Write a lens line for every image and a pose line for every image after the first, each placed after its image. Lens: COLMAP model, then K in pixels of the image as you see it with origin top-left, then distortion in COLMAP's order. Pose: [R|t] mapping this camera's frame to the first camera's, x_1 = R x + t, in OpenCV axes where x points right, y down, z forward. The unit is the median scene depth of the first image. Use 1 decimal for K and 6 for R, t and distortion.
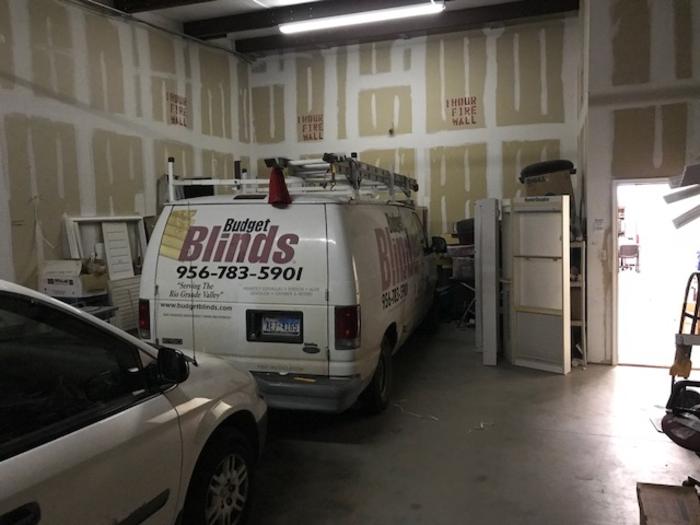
lens RADIAL K [[573.9, 0, 351.7], [0, 573.9, 252.8], [0, 0, 1]] dist [0.022986, -0.015400]
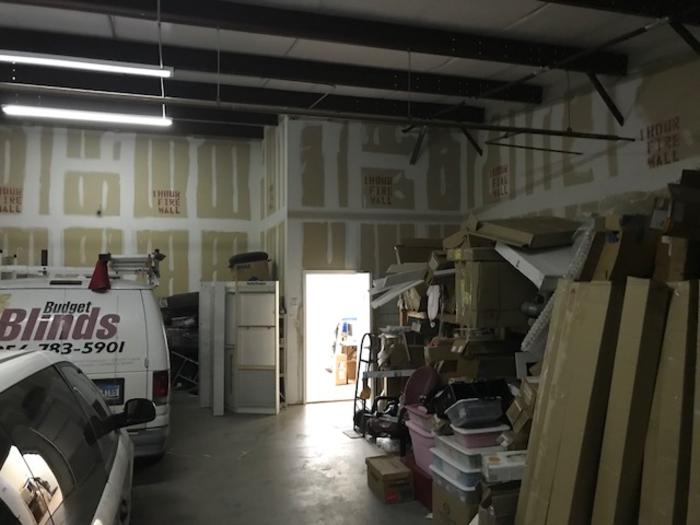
lens RADIAL K [[573.9, 0, 351.7], [0, 573.9, 252.8], [0, 0, 1]] dist [0.022986, -0.015400]
pose [[0.798054, 0.046352, 0.600801, -0.397820], [0.024765, 0.993672, -0.109557, -0.014319], [-0.602077, 0.102311, 0.791856, -0.260185]]
